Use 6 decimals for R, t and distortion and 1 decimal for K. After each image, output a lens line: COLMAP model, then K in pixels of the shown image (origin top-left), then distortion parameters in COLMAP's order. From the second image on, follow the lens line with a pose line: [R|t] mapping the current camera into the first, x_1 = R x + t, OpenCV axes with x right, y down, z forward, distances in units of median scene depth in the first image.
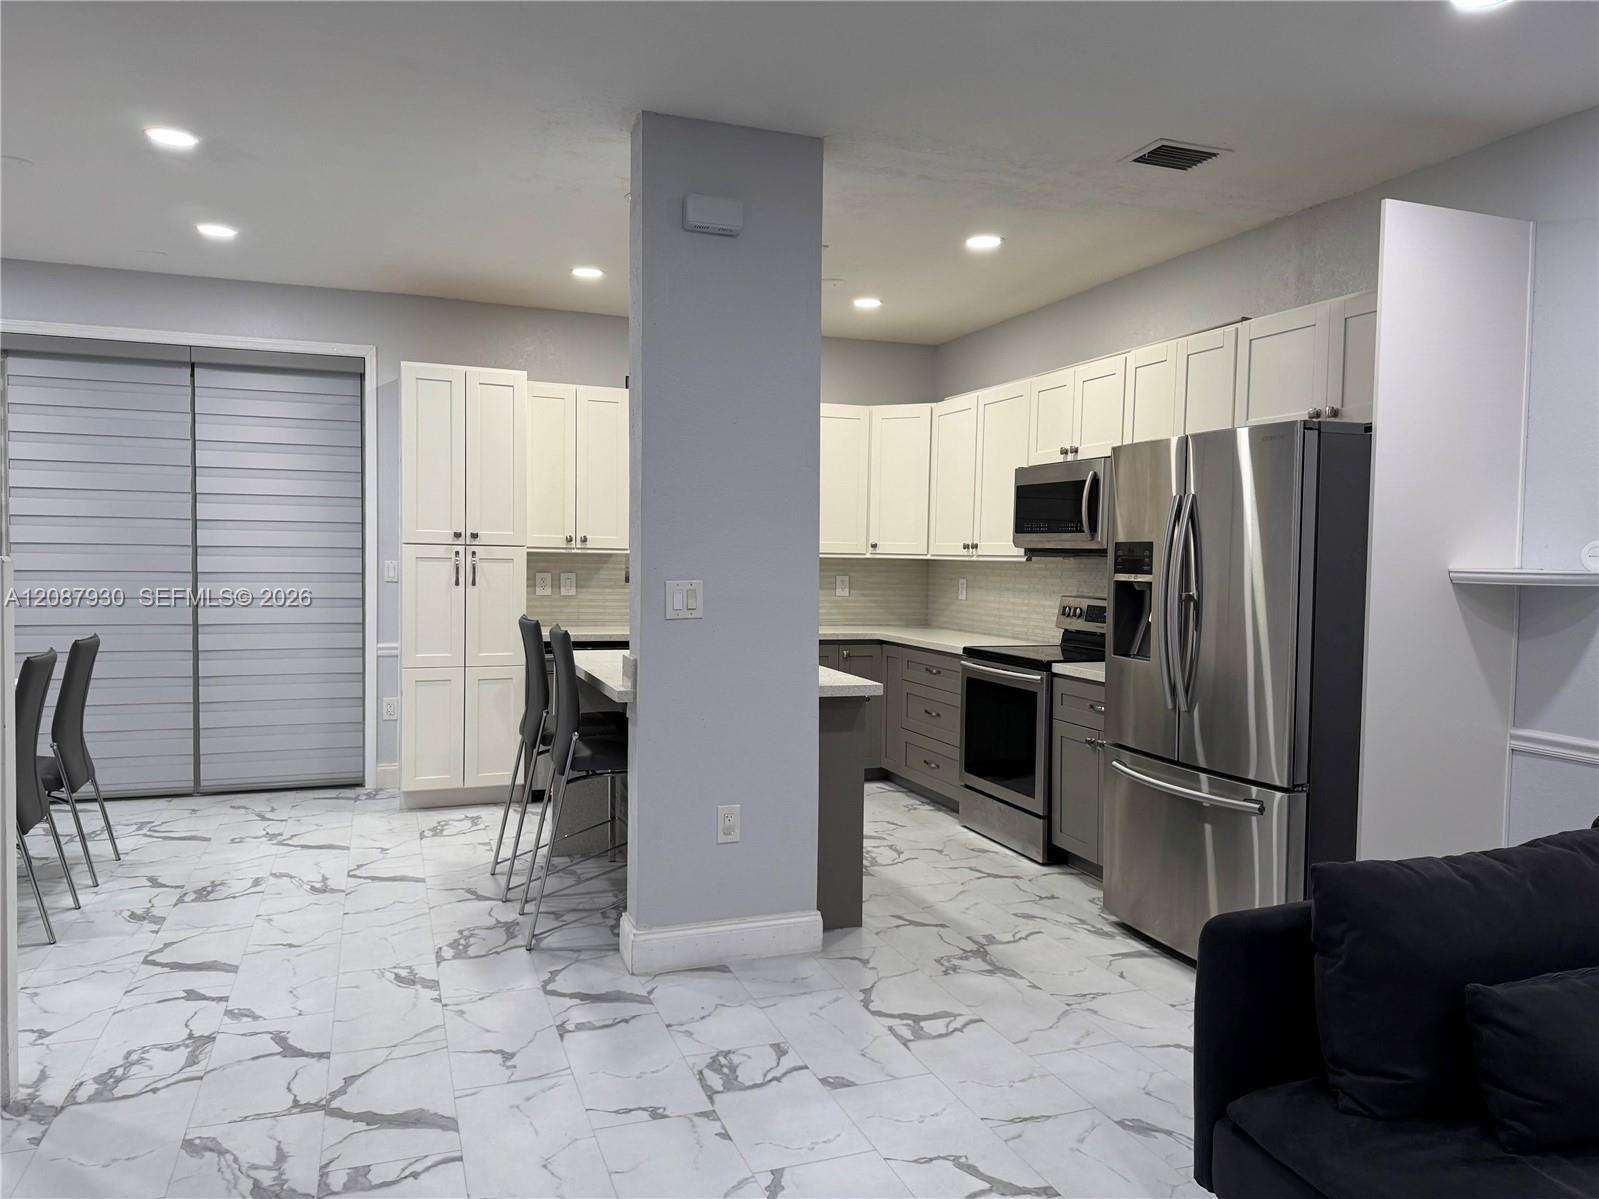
lens RADIAL K [[1135.5, 0, 799.5], [0, 1135.5, 599.5], [0, 0, 1]] dist [0.046274, -0.003094]
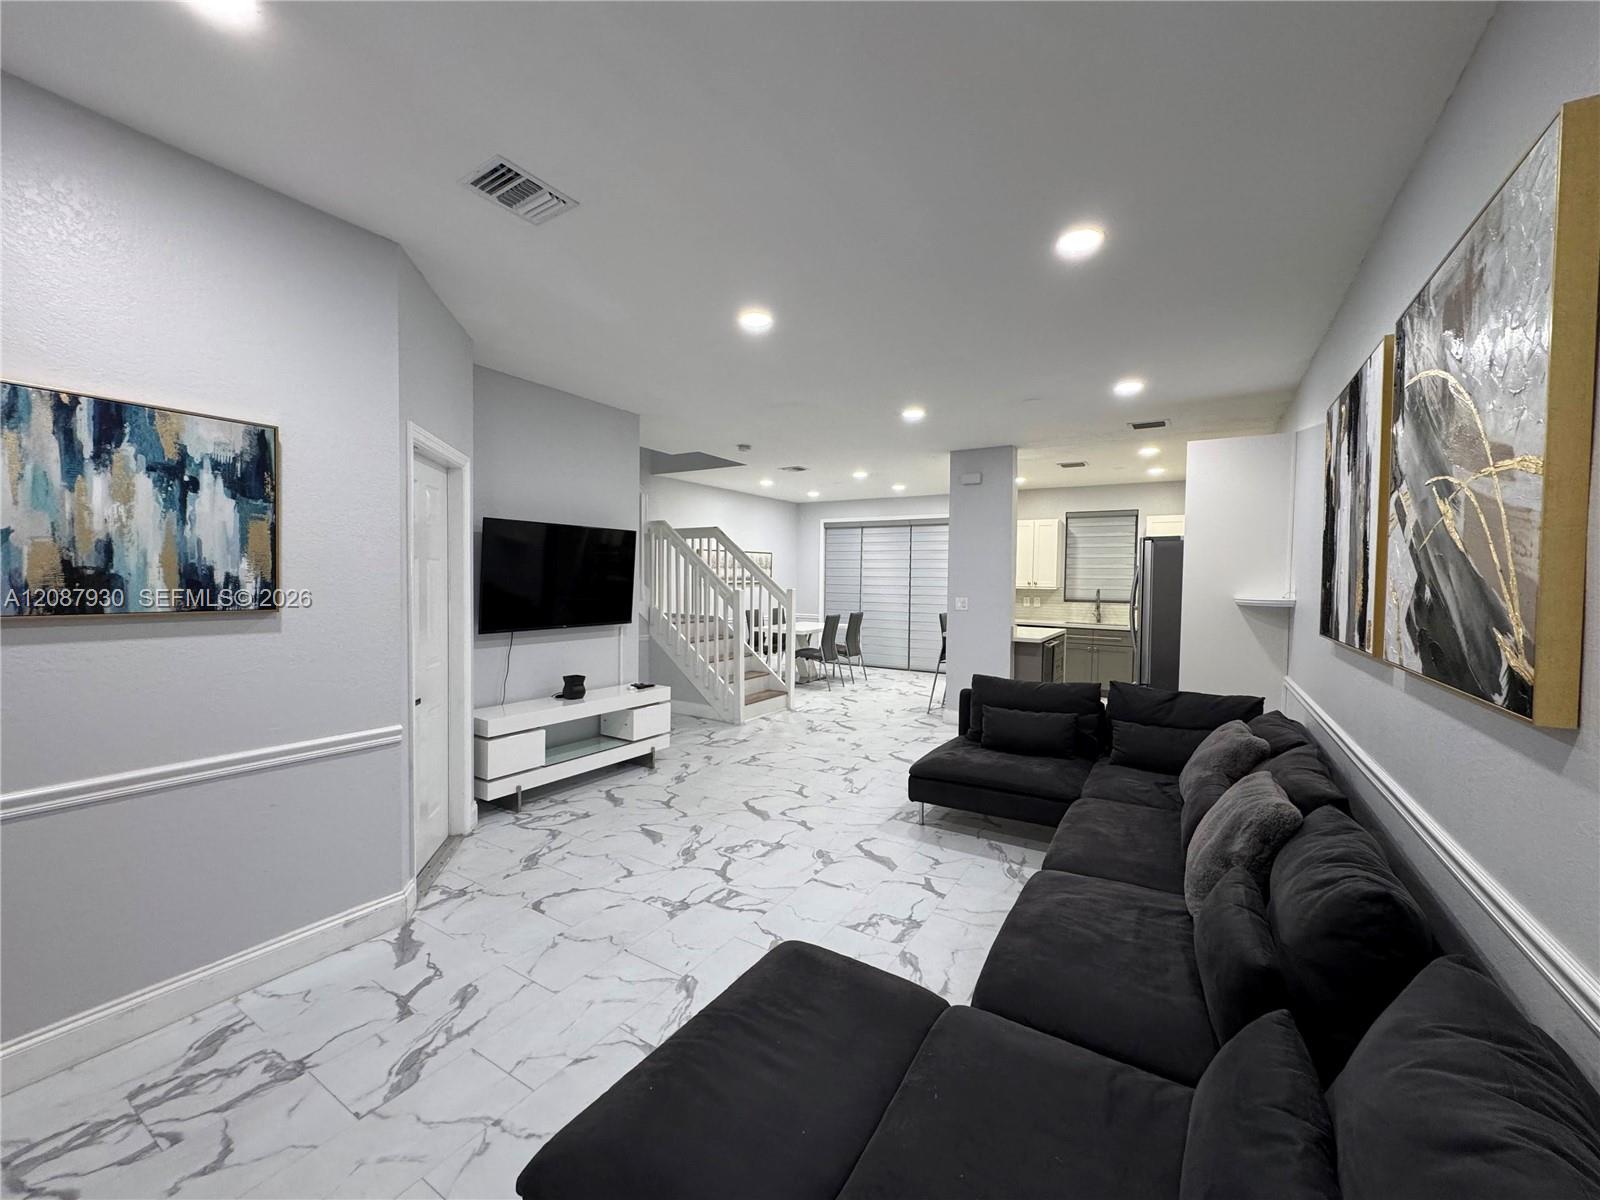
lens RADIAL K [[636.7, 0, 798.1], [0, 636.7, 598.7], [0, 0, 1]] dist [-0.001840, 0.002141]
pose [[0.611325, 0.020604, -0.791112, 0.957197], [-0.038301, 0.999260, -0.003572, 0.006829], [0.790453, 0.032484, 0.611661, -0.378529]]
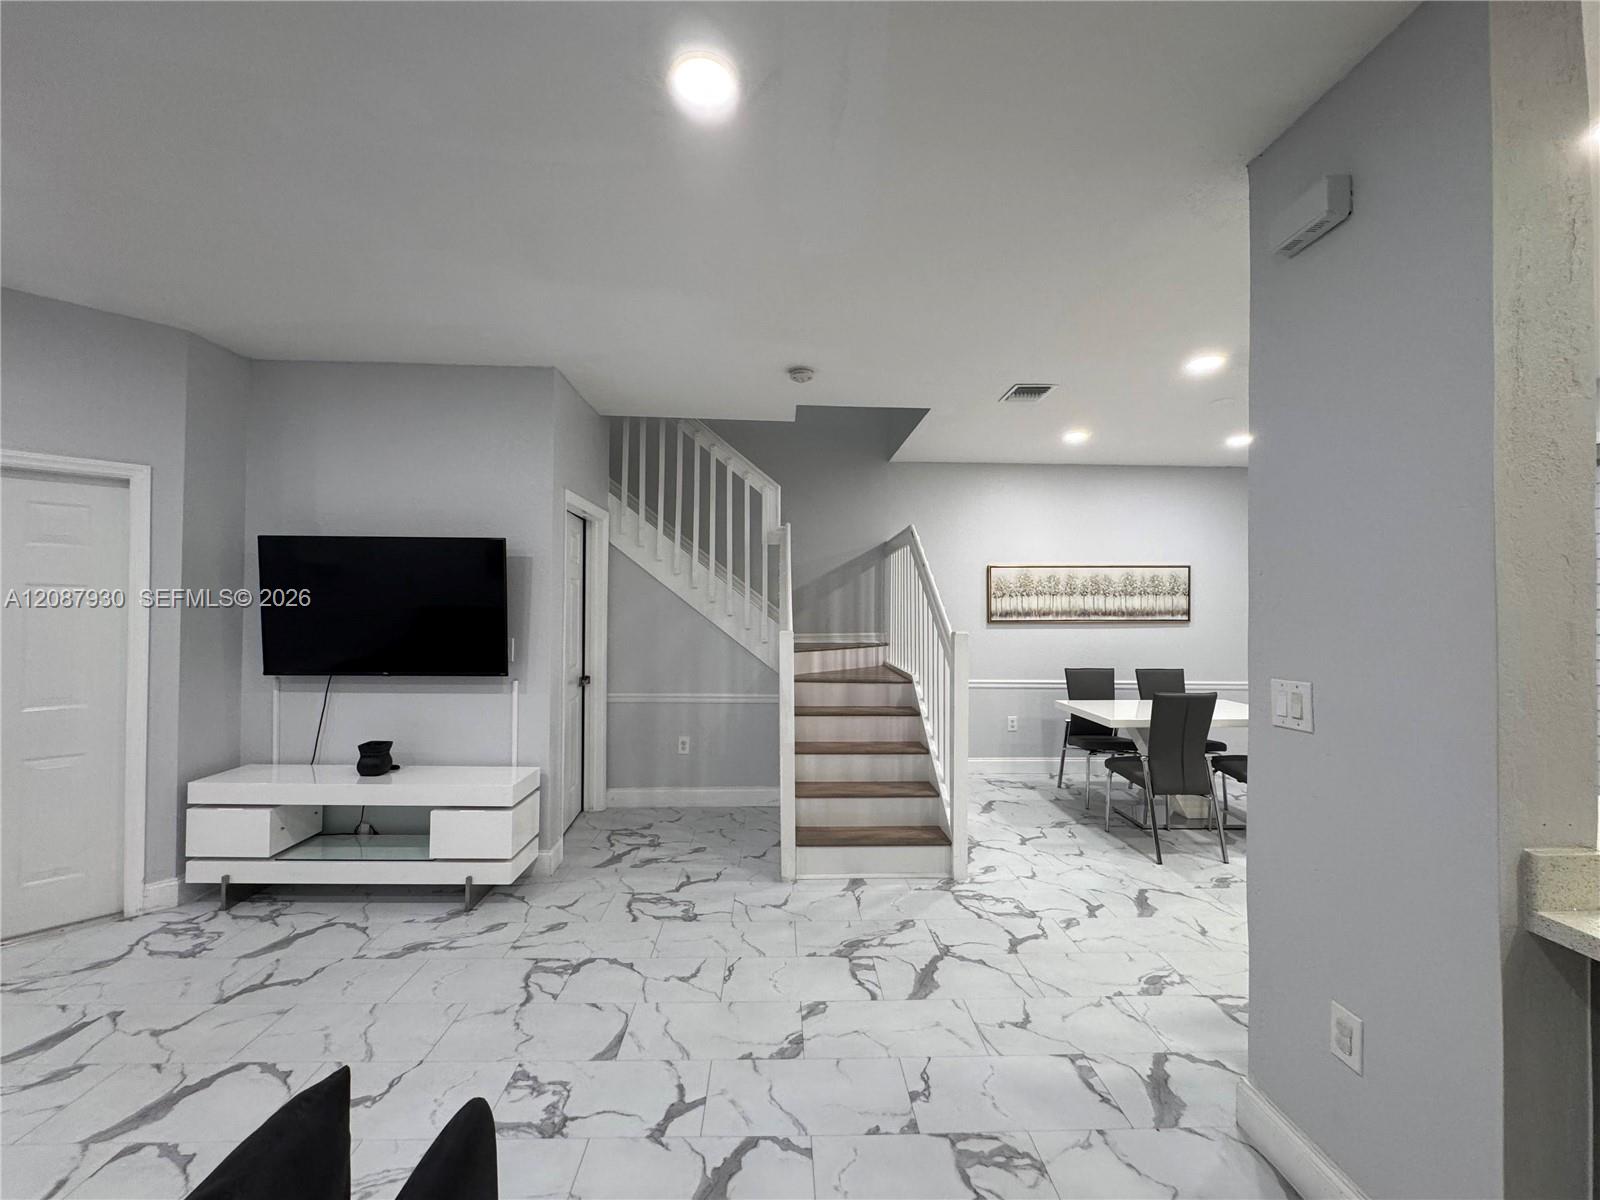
lens RADIAL K [[636.7, 0, 798.1], [0, 636.7, 598.7], [0, 0, 1]] dist [-0.001840, 0.002141]
pose [[-0.314619, -0.036376, -0.948521, 0.430086], [-0.054927, 0.998289, -0.020065, -0.045644], [0.947627, 0.045787, -0.316079, 0.790672]]
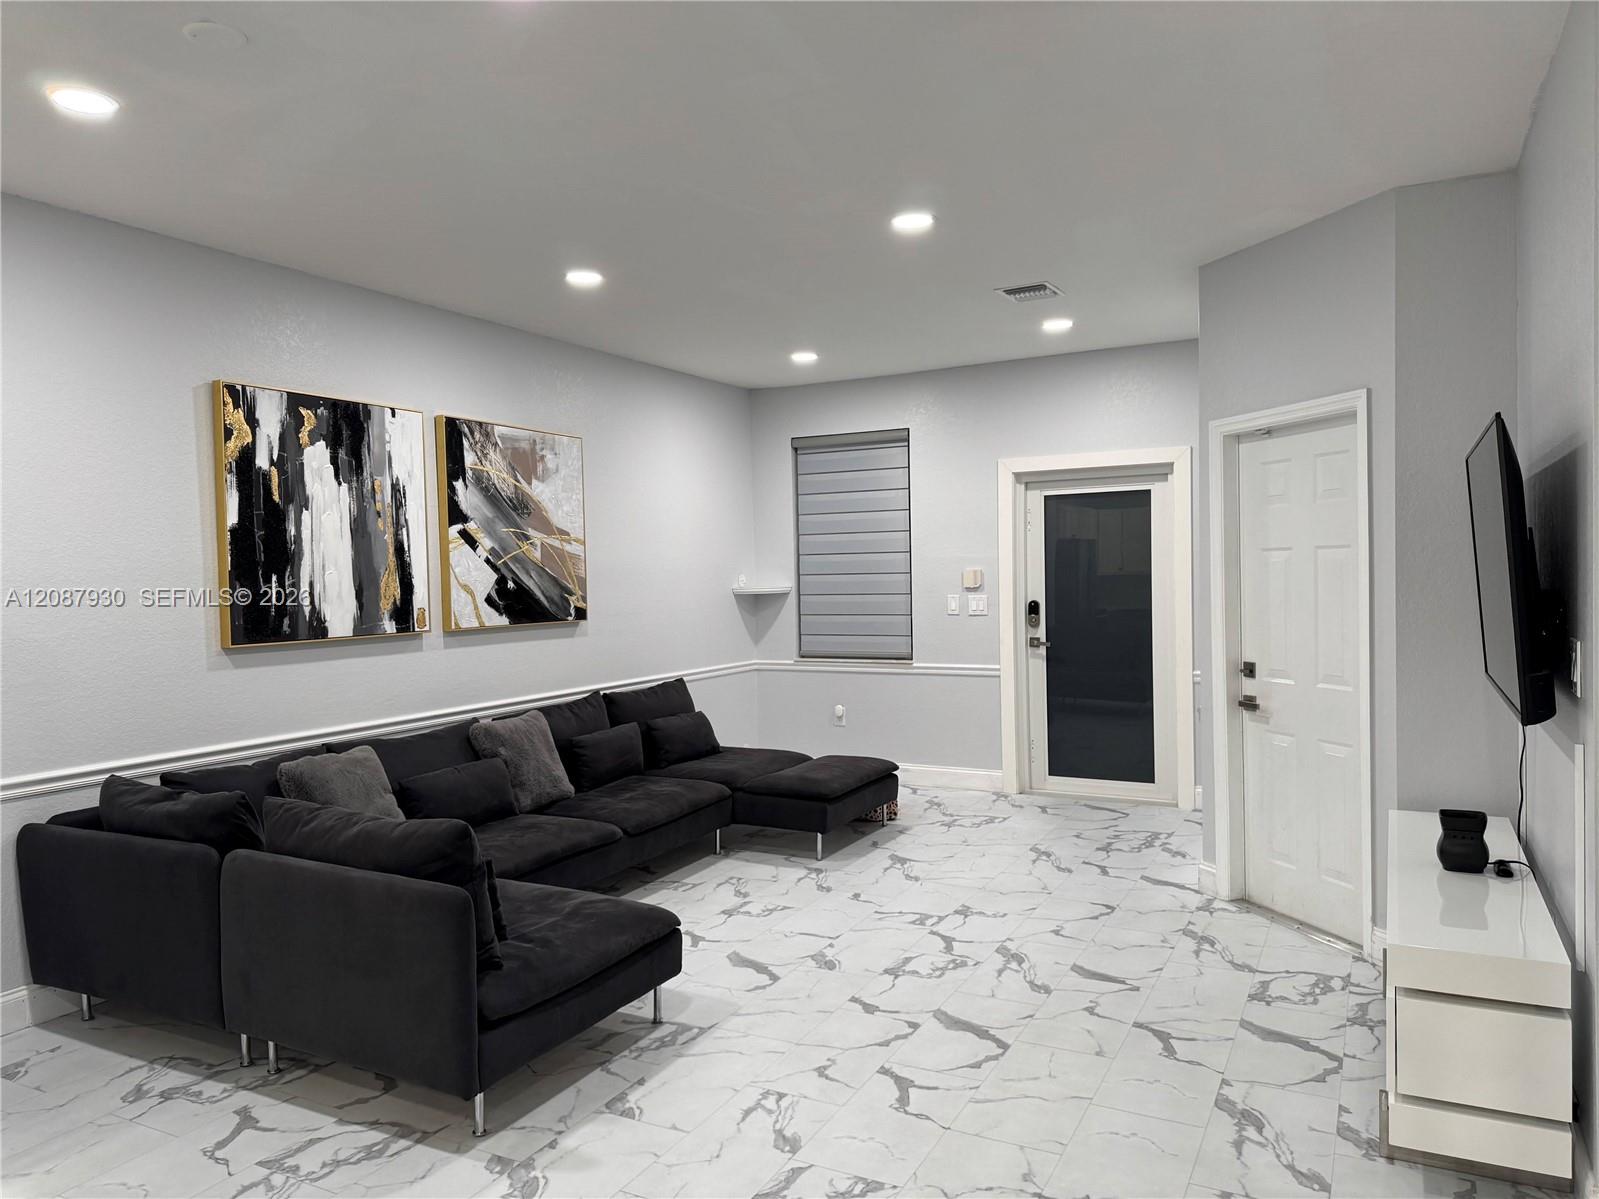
lens RADIAL K [[1135.5, 0, 799.5], [0, 1135.5, 599.5], [0, 0, 1]] dist [0.046274, -0.003094]
pose [[-0.672327, -0.017249, 0.740053, -0.493085], [0.042798, 0.997150, 0.062123, -0.071044], [-0.739016, 0.073440, -0.669673, 0.921233]]
